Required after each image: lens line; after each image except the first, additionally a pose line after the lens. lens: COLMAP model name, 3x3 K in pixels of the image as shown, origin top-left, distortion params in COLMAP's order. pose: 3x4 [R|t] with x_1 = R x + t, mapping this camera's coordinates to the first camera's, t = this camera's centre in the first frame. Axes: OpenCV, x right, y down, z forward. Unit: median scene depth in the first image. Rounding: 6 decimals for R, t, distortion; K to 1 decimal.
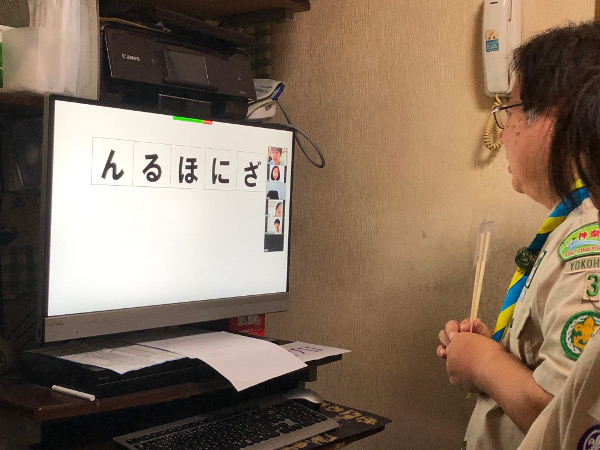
lens RADIAL K [[883.2, 0, 300.0], [0, 883.2, 225.0], [0, 0, 1]] dist [0.030285, 0.006917]
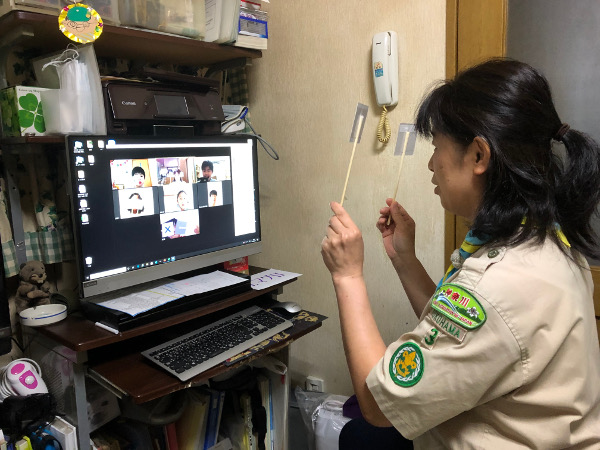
lens RADIAL K [[490.6, 0, 300.0], [0, 490.6, 225.0], [0, 0, 1]] dist [0.000833, 0.008322]
pose [[0.996979, -0.064092, -0.043871, 0.103300], [0.068737, 0.991080, 0.114174, -0.050766], [0.036162, -0.116845, 0.992492, 0.137156]]
